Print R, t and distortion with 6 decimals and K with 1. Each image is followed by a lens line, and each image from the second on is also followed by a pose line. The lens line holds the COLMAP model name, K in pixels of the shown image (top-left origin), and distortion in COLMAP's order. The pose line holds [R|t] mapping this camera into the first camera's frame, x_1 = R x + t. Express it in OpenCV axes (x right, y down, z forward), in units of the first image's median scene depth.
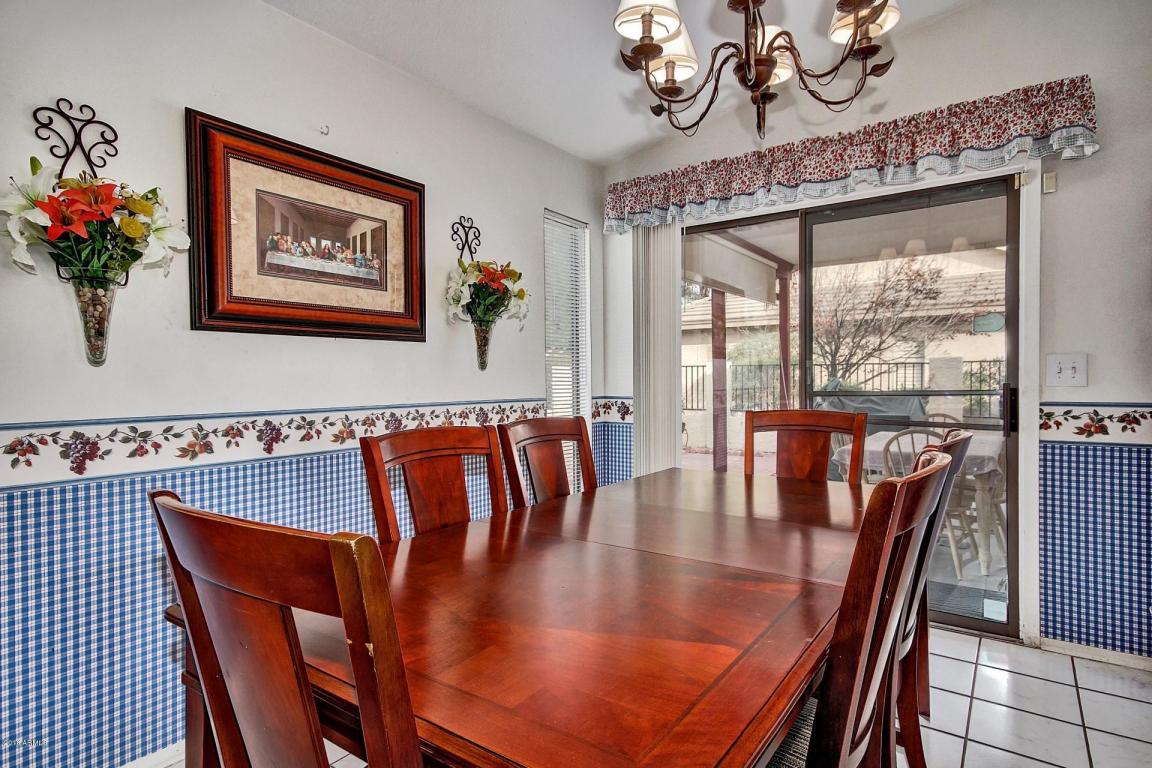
lens RADIAL K [[582.7, 0, 576.0], [0, 582.7, 384.0], [0, 0, 1]] dist [0.004444, 0.000571]
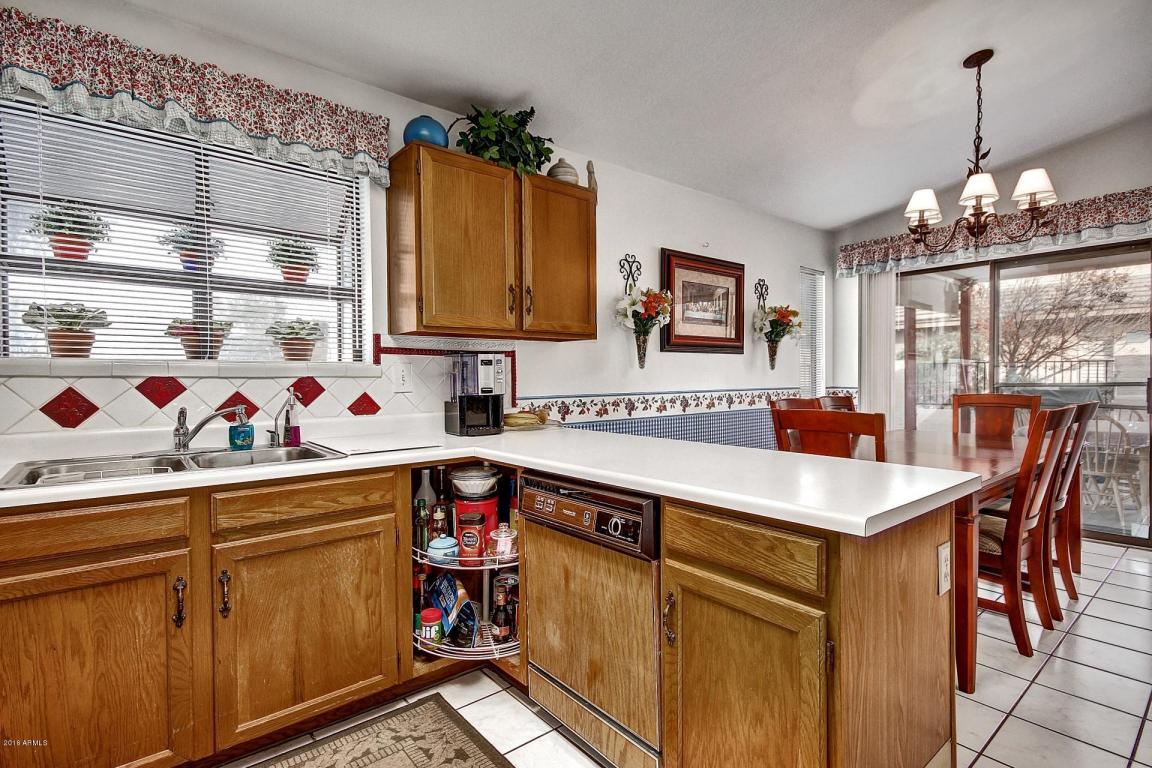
lens RADIAL K [[531.6, 0, 590.7], [0, 531.6, 380.8], [0, 0, 1]] dist [0.033613, -0.028947]
pose [[0.969597, 0.010540, -0.244481, -0.272291], [-0.008641, 0.999924, 0.008838, -0.001461], [0.244556, -0.006456, 0.969614, -0.590125]]
